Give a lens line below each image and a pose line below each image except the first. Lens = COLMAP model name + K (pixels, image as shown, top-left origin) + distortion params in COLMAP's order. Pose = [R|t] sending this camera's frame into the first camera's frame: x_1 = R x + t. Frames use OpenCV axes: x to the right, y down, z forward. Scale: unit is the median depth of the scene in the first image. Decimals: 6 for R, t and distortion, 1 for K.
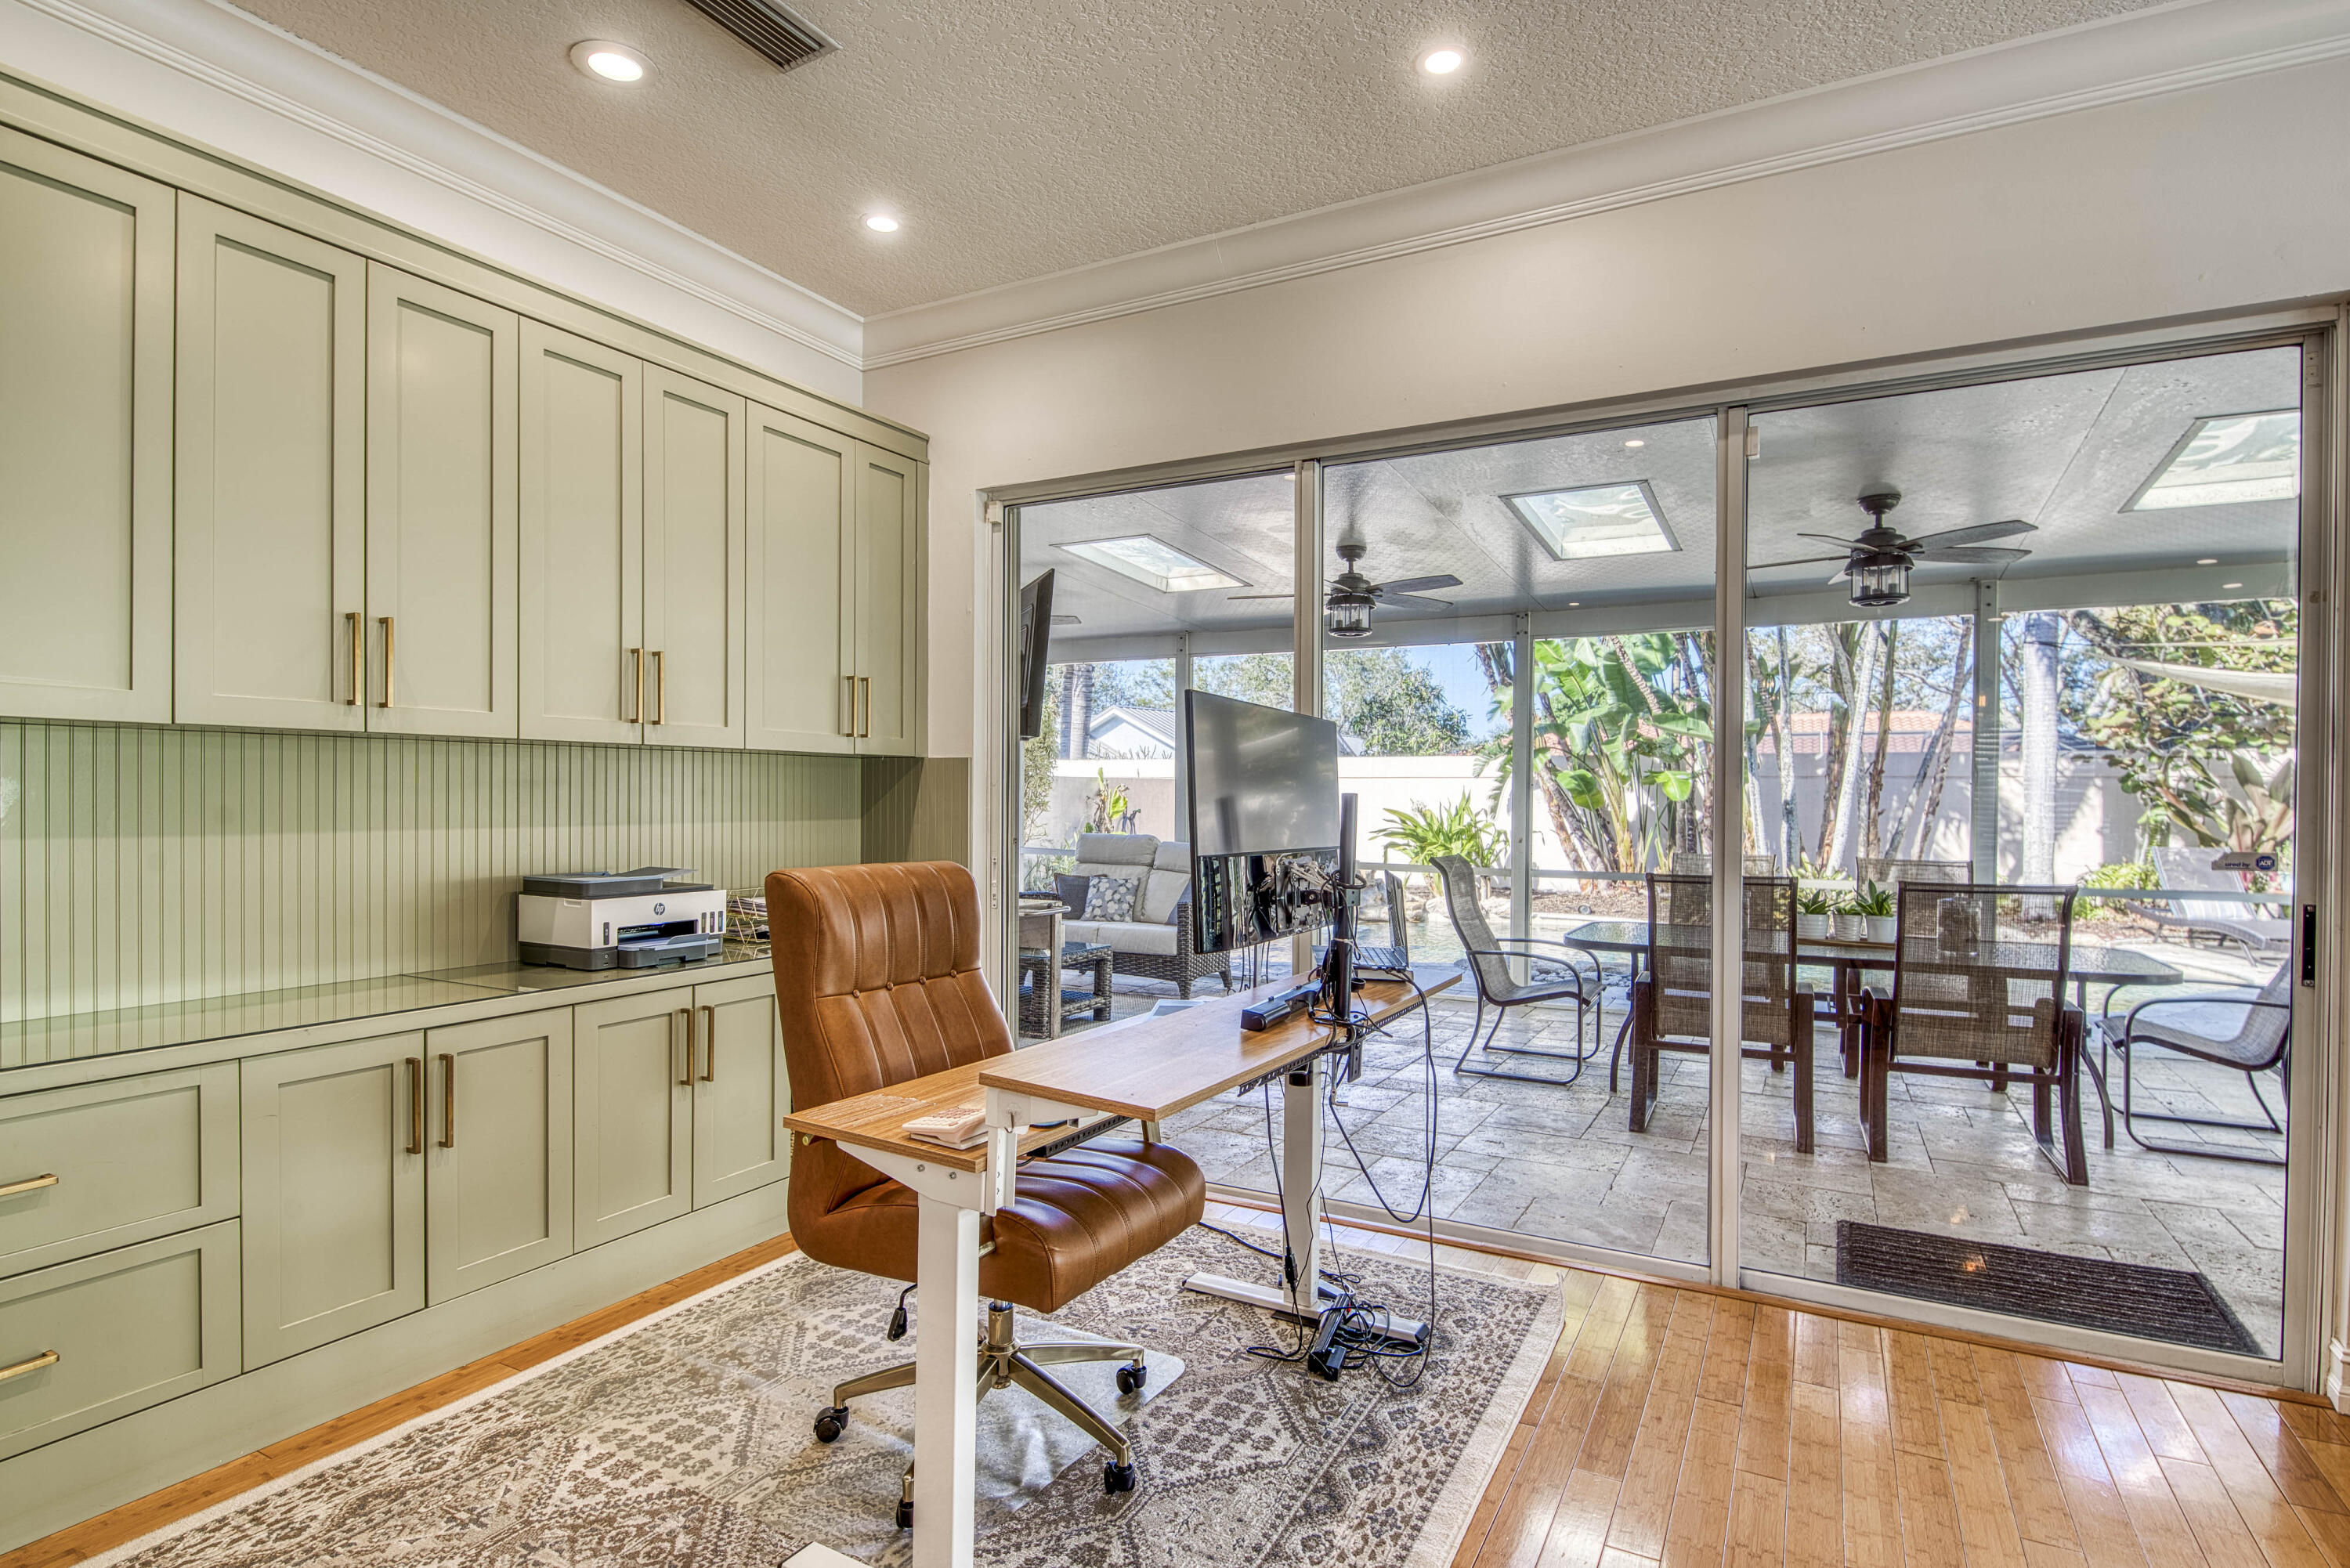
lens RADIAL K [[1174.8, 0, 1200.0], [0, 1174.8, 806.0], [0, 0, 1]] dist [0.015291, -0.019258]
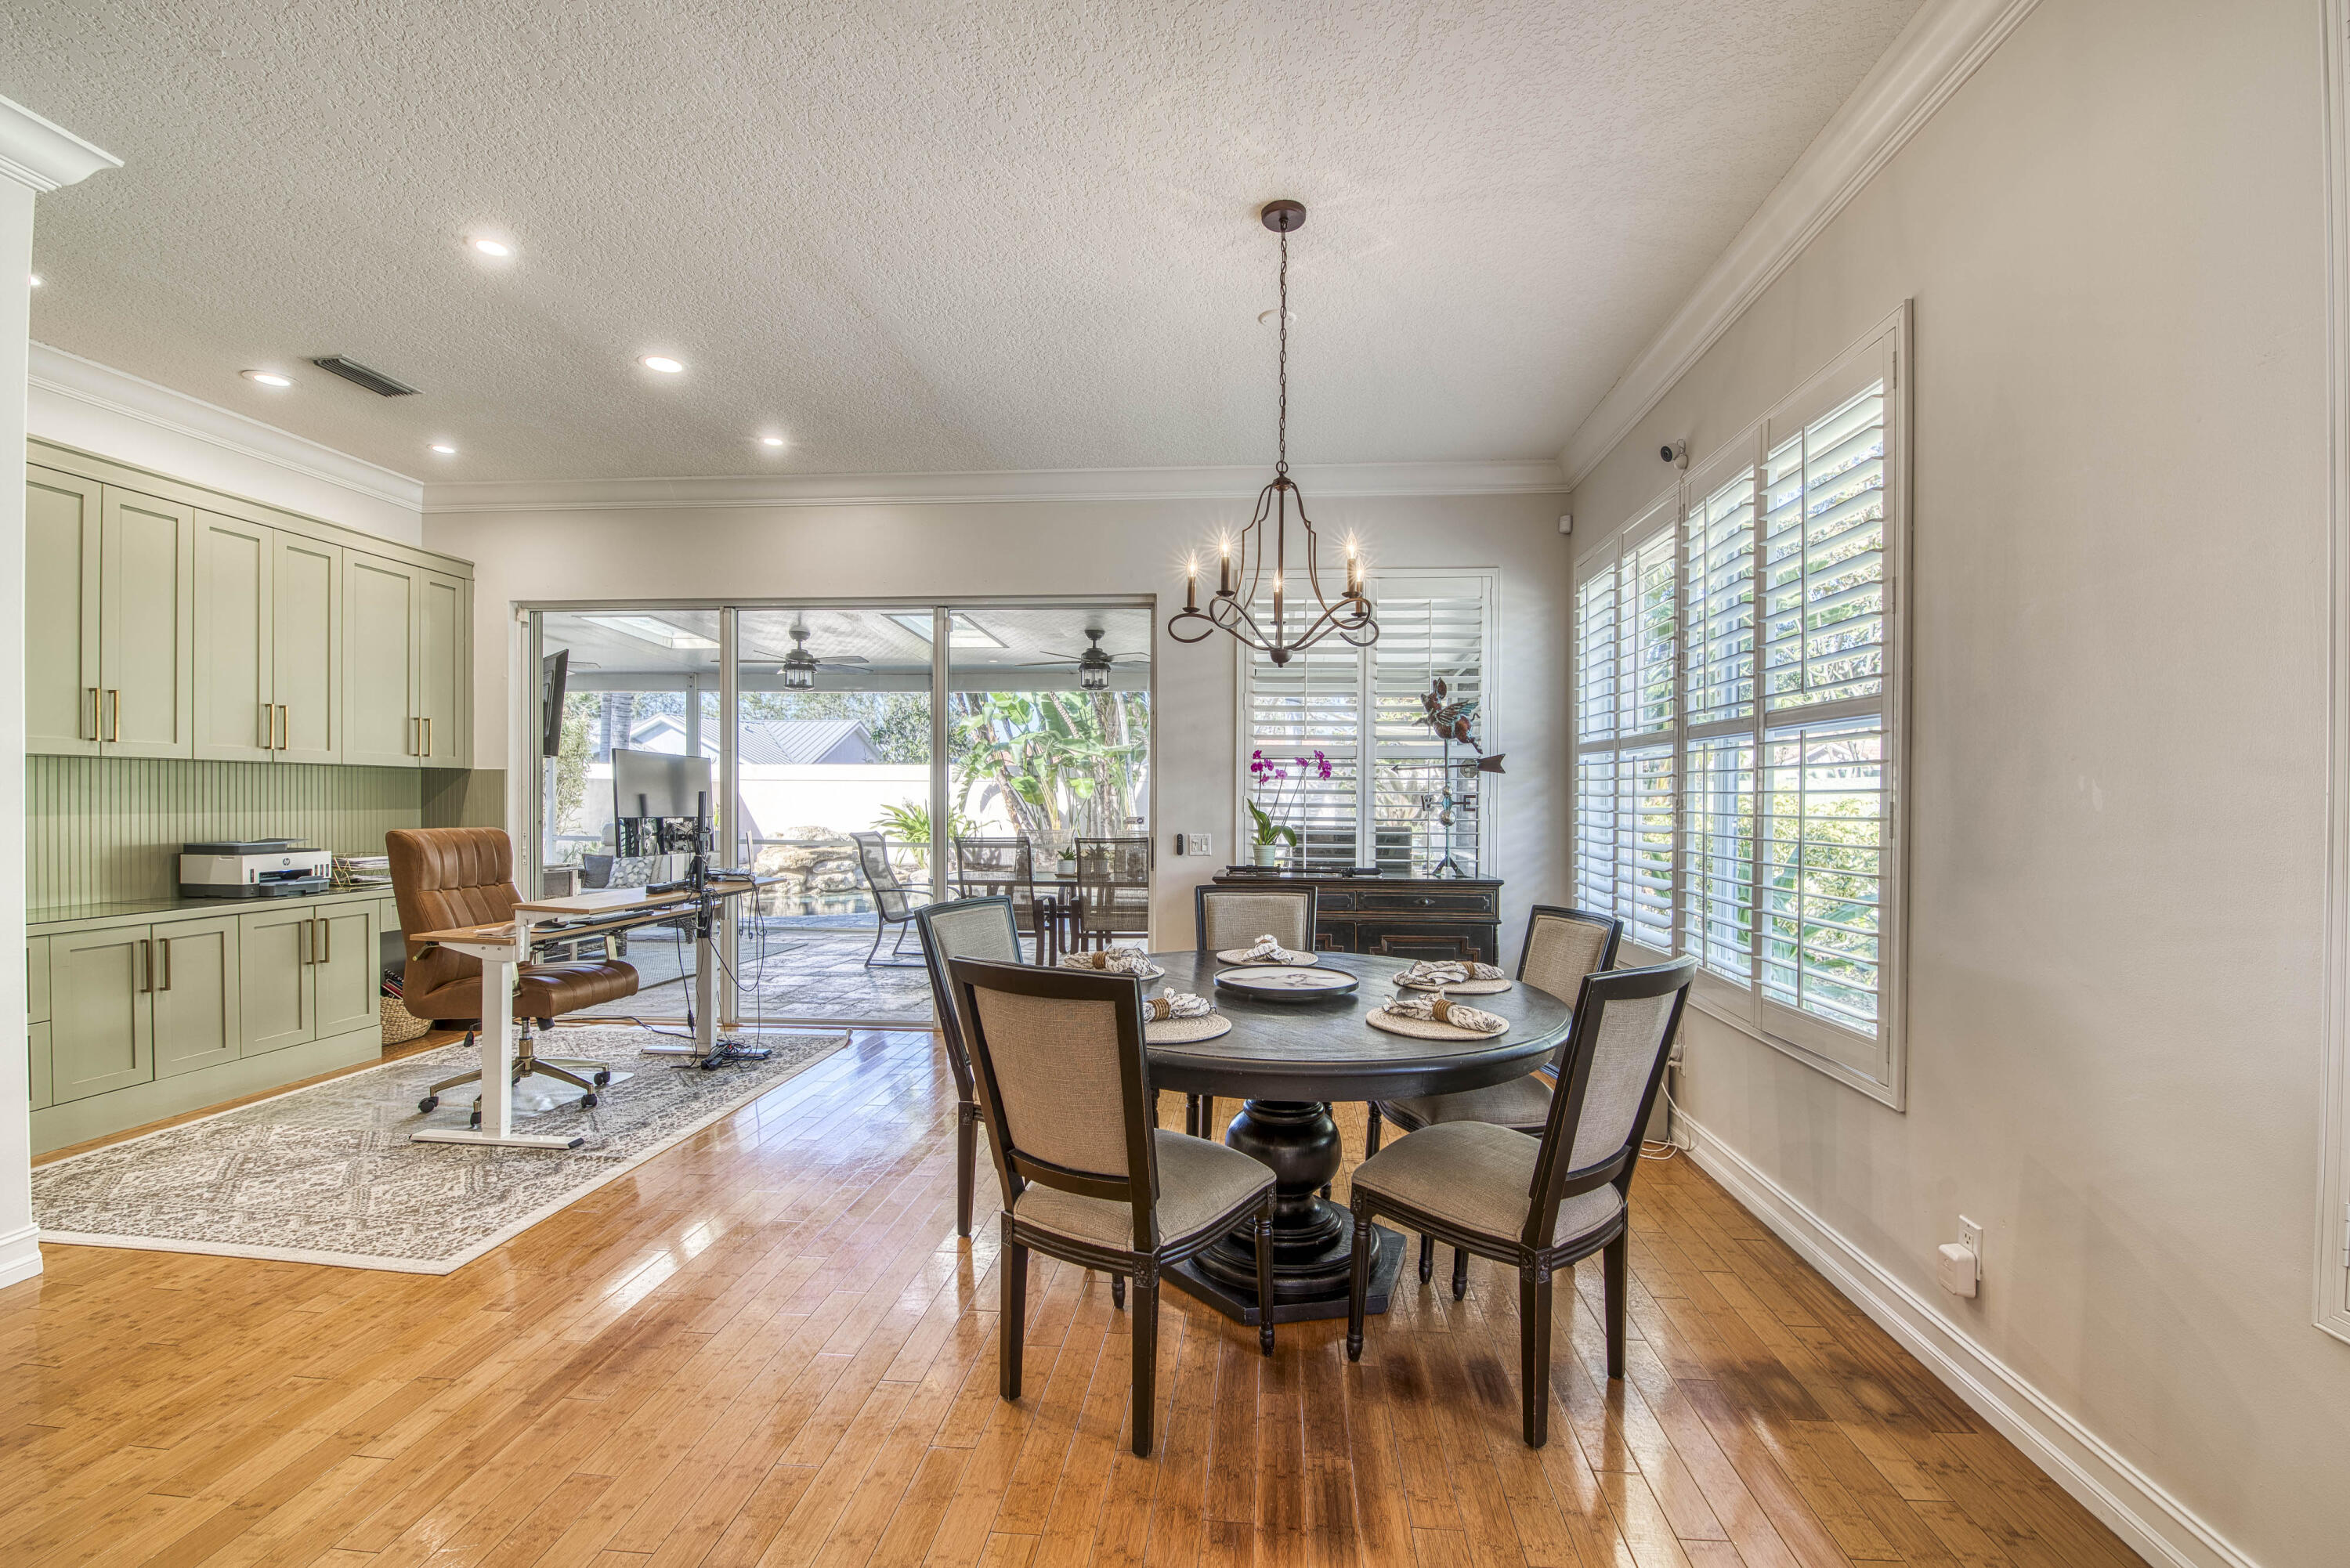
lens RADIAL K [[1012.6, 0, 1201.9], [0, 1012.6, 807.5], [0, 0, 1]] dist [-0.001724, -0.010734]
pose [[0.916824, -0.005153, 0.399257, 0.161676], [0.003986, 0.999985, 0.003752, 0.011602], [-0.399271, -0.001849, 0.916831, -0.830830]]
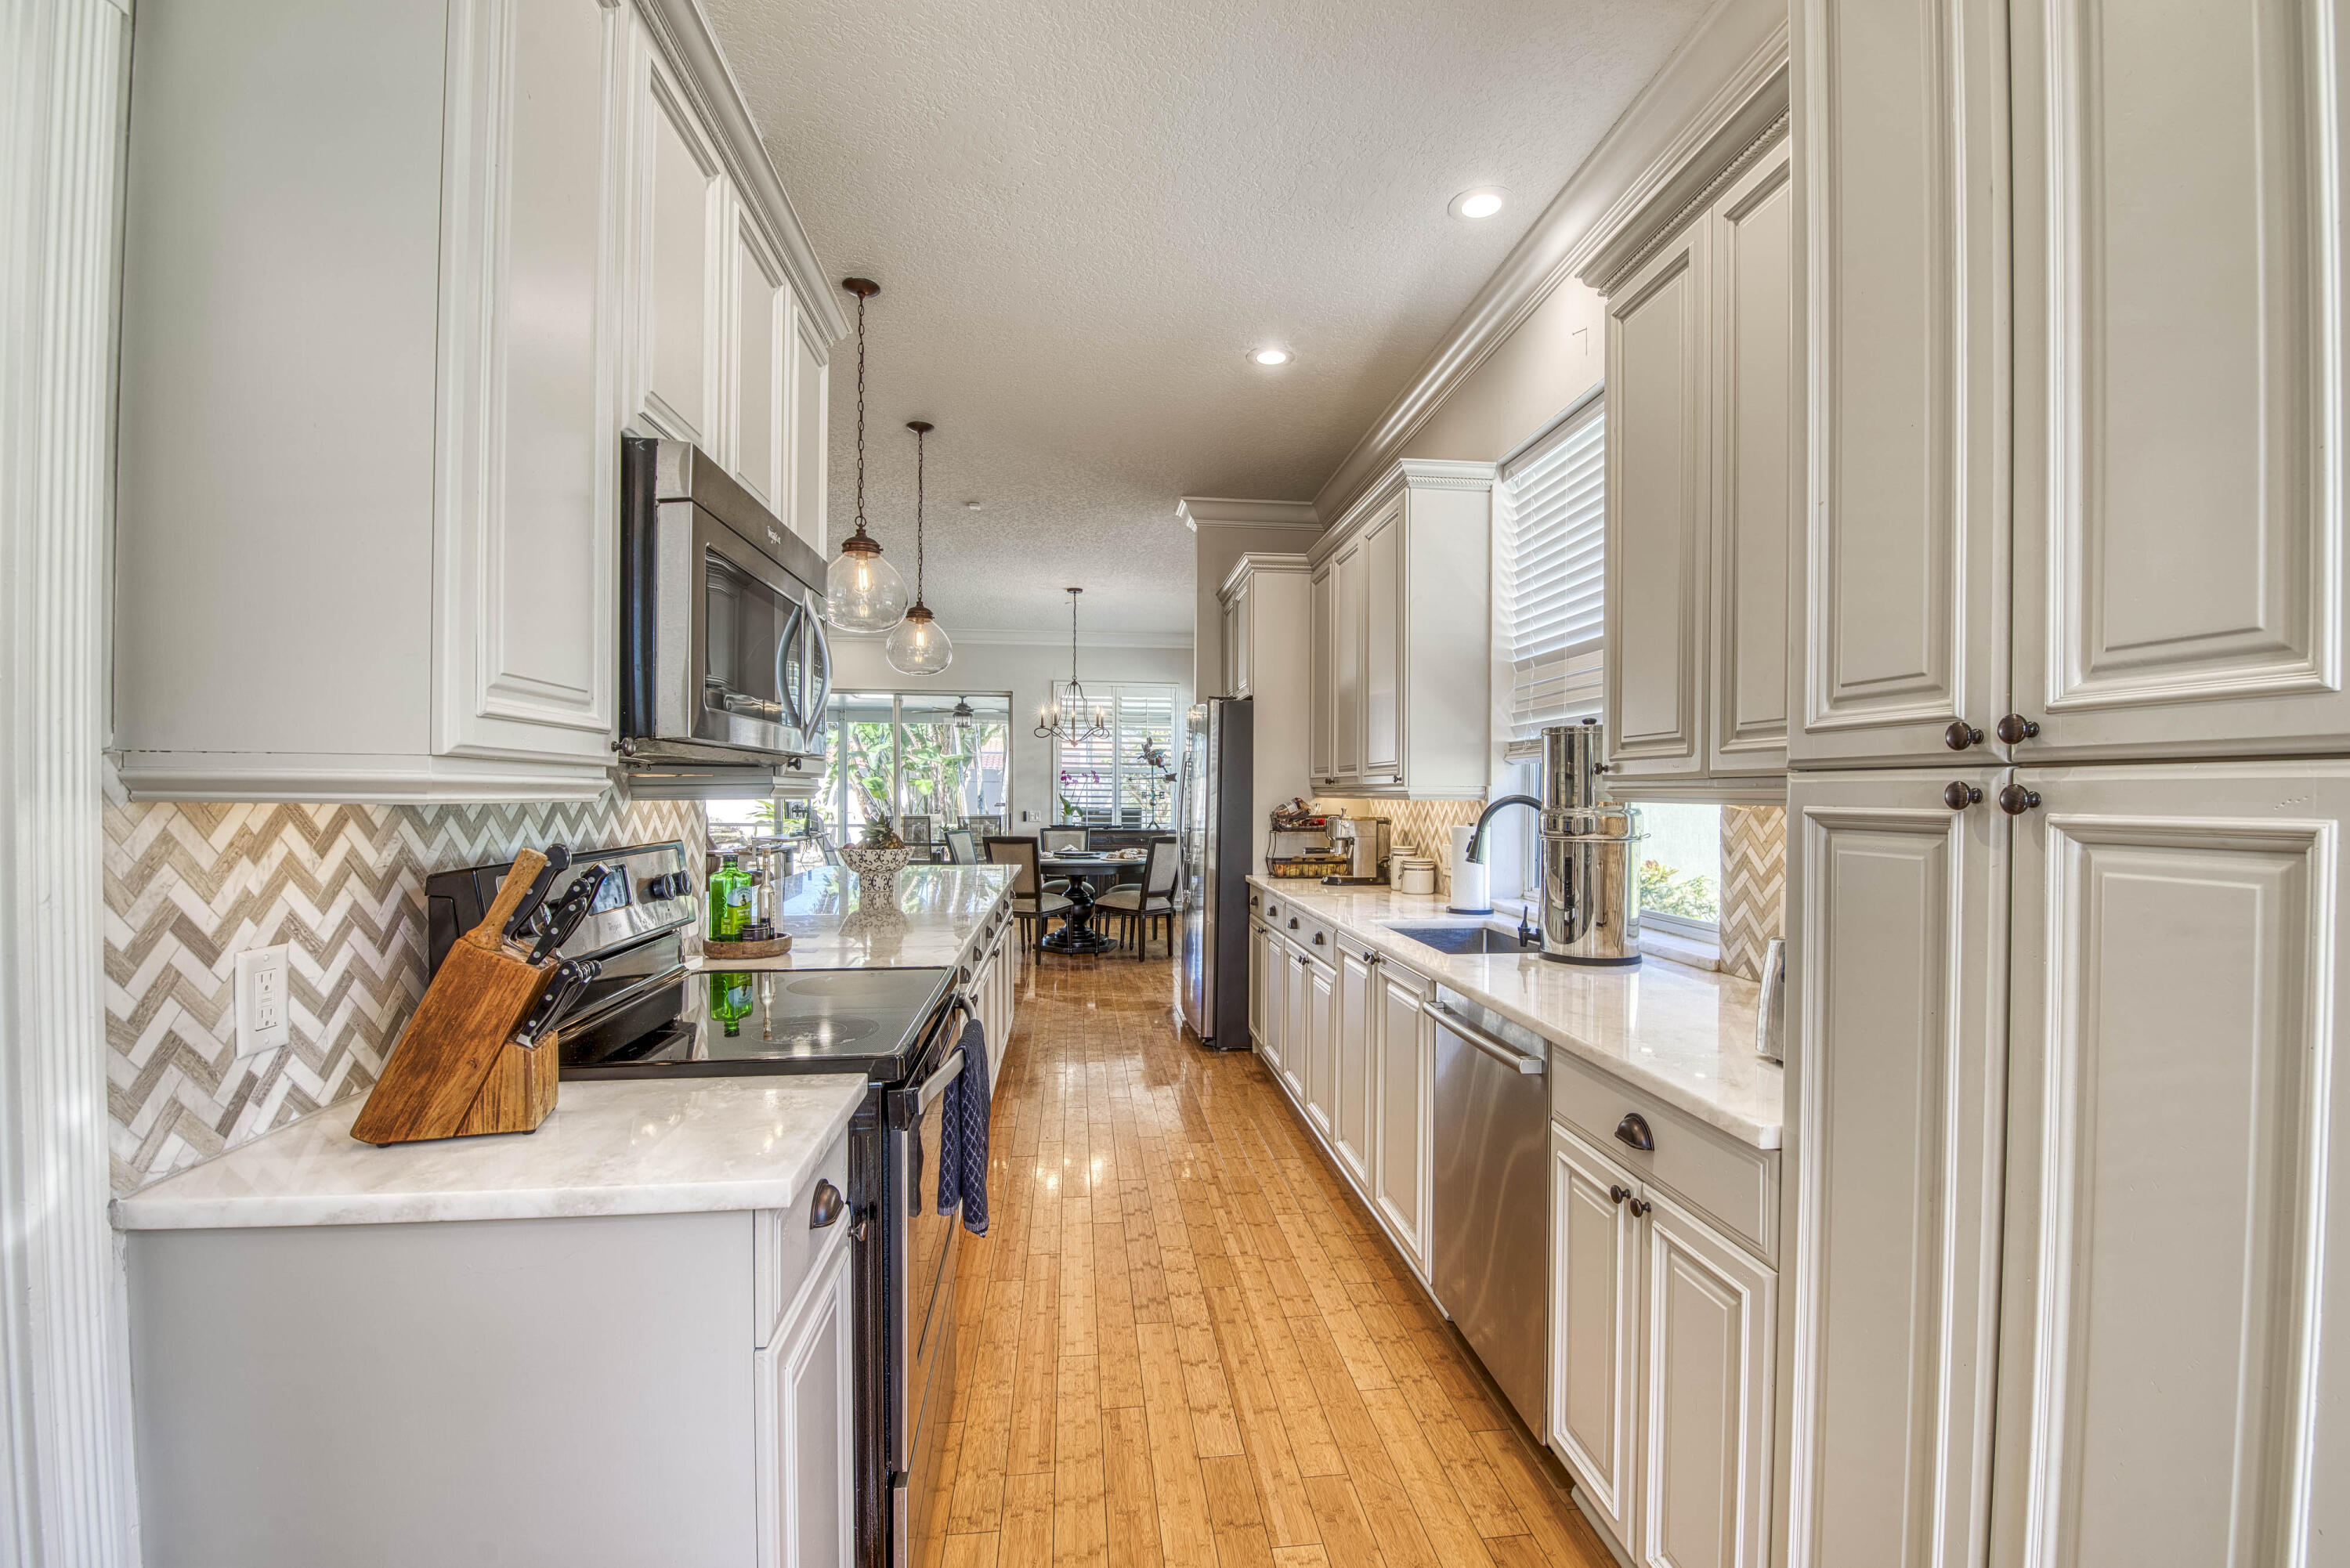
lens RADIAL K [[1012.6, 0, 1201.9], [0, 1012.6, 807.5], [0, 0, 1]] dist [-0.001724, -0.010734]
pose [[0.819025, -0.010071, 0.573669, -0.678950], [0.006806, 0.999946, 0.007837, 0.027837], [-0.573717, -0.002514, 0.819049, -2.426348]]
